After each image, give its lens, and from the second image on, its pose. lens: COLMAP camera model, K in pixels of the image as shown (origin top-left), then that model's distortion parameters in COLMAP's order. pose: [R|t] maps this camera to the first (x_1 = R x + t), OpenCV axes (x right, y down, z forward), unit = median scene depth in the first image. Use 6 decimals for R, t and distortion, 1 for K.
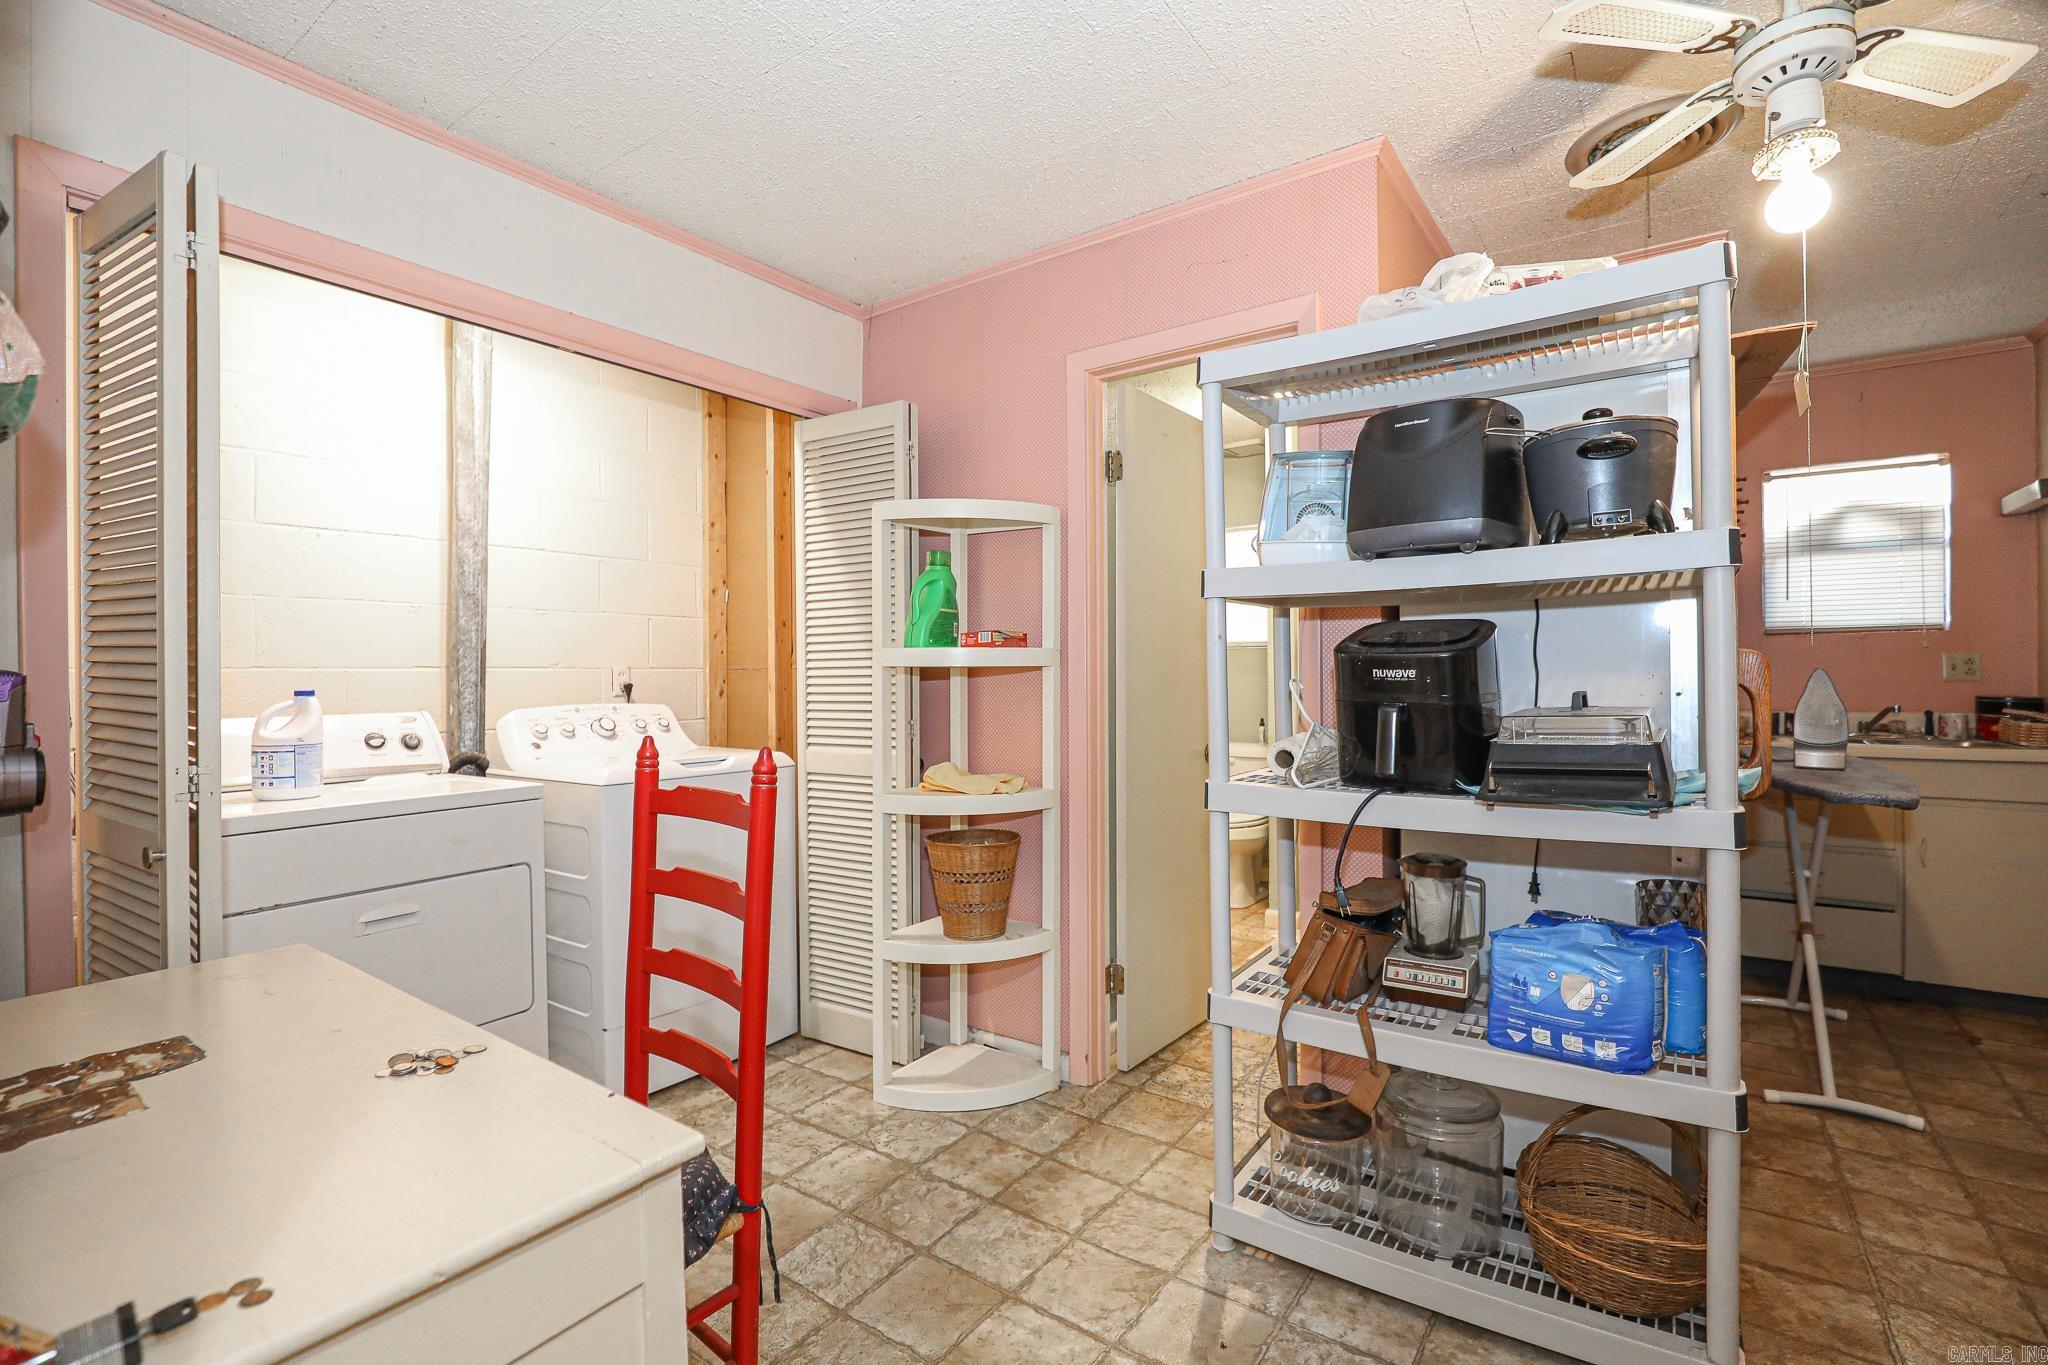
lens RADIAL K [[939.9, 0, 1036.5], [0, 939.9, 680.9], [0, 0, 1]] dist [-0.036580, 0.008463]
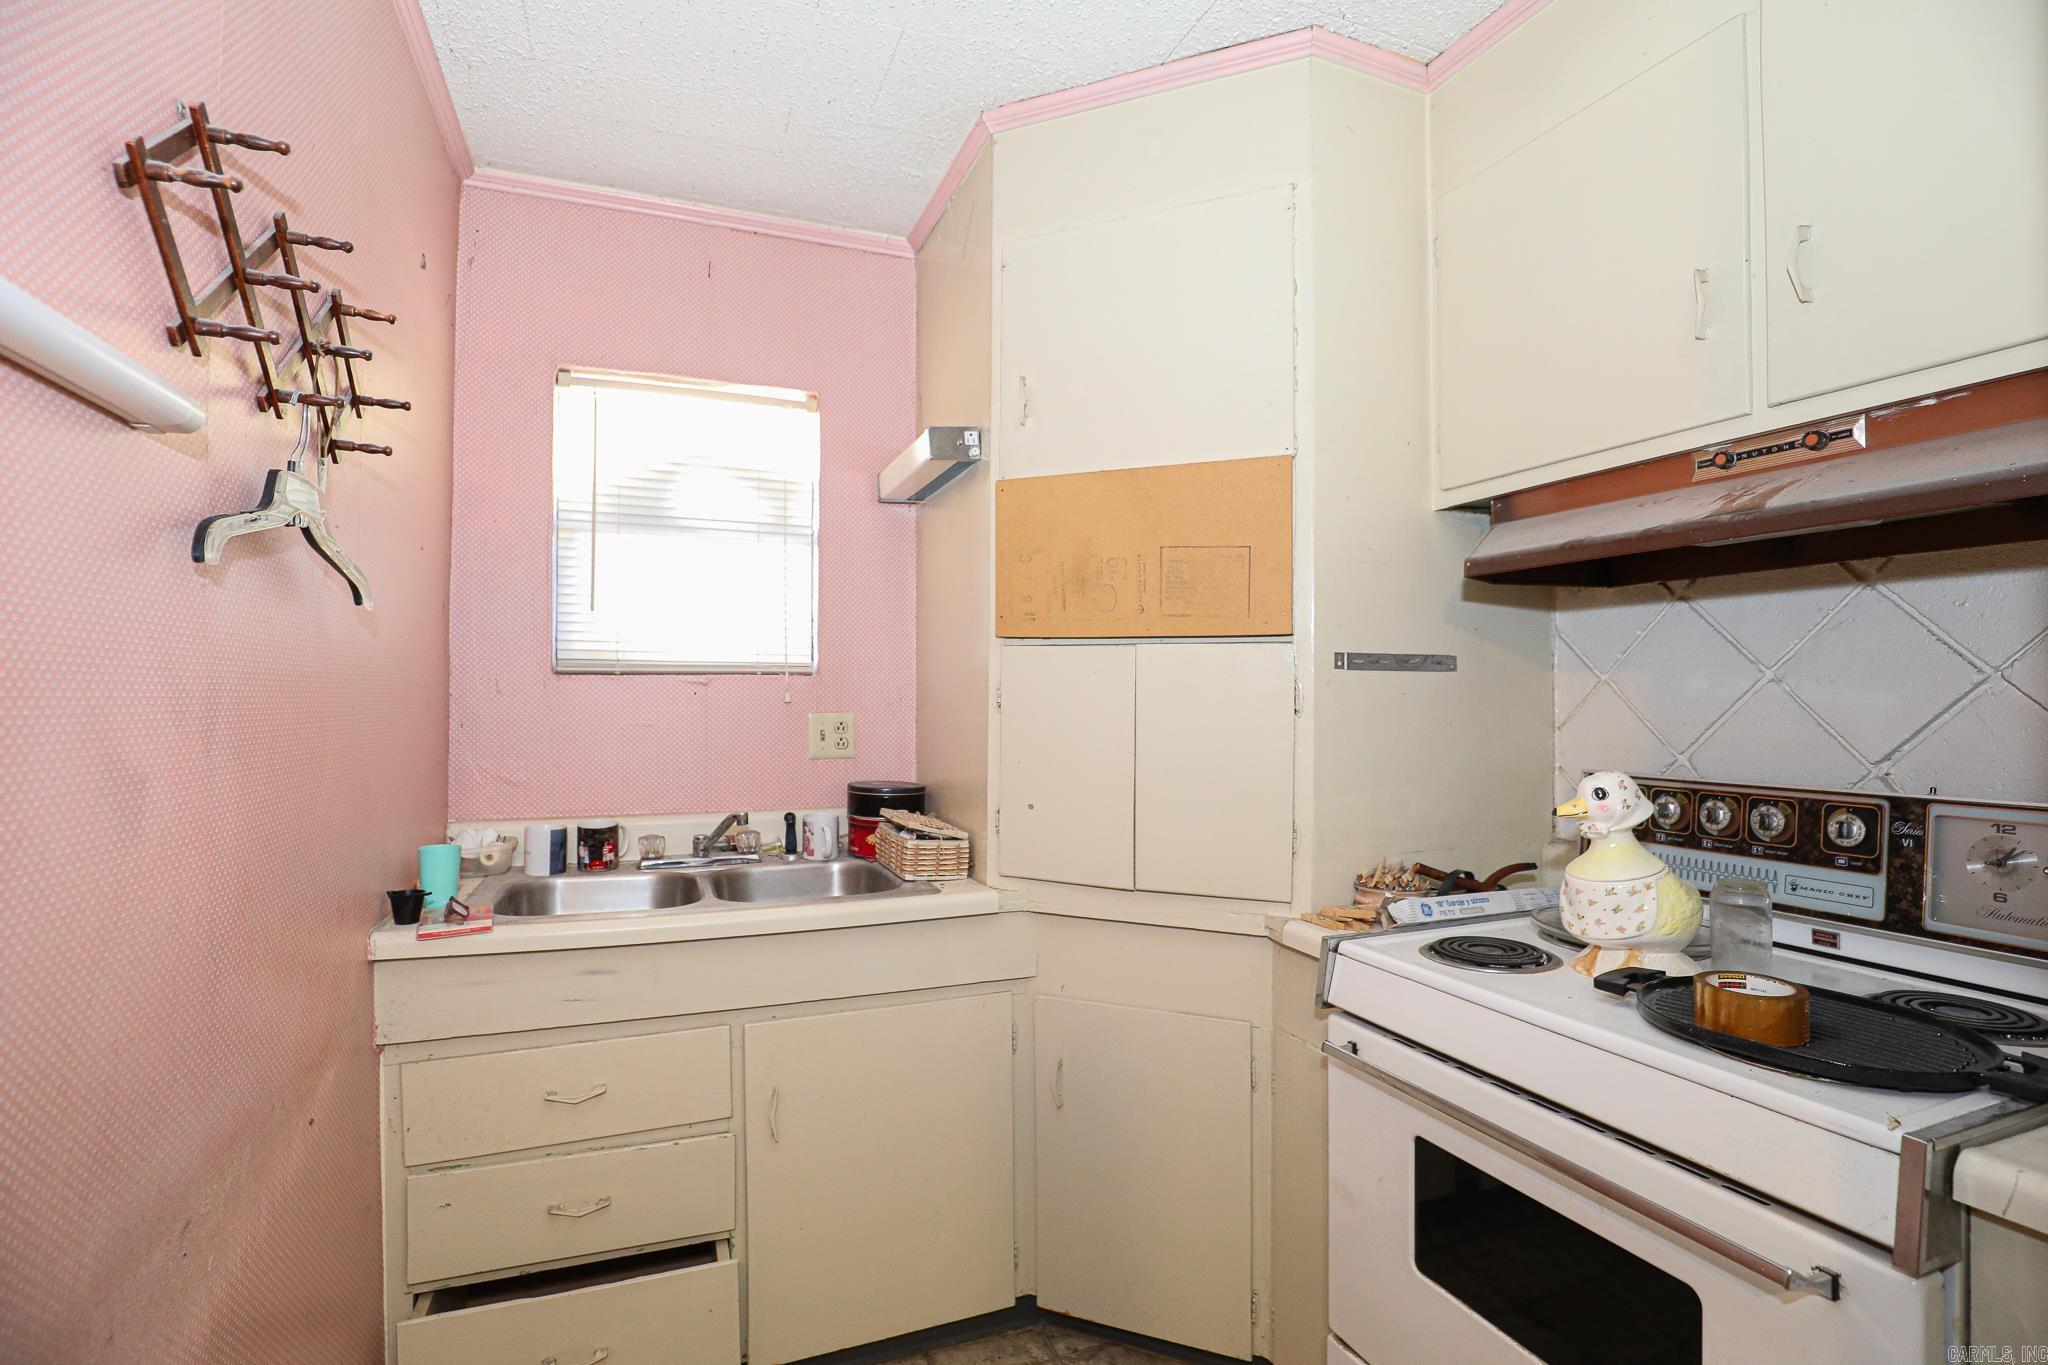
lens RADIAL K [[939.9, 0, 1021.2], [0, 939.9, 692.0], [0, 0, 1]] dist [-0.036580, 0.008463]
pose [[0.553851, 0.009855, 0.832557, 0.555622], [0.002417, 0.999907, -0.013444, -0.037280], [-0.832612, 0.009459, 0.553776, 0.541238]]
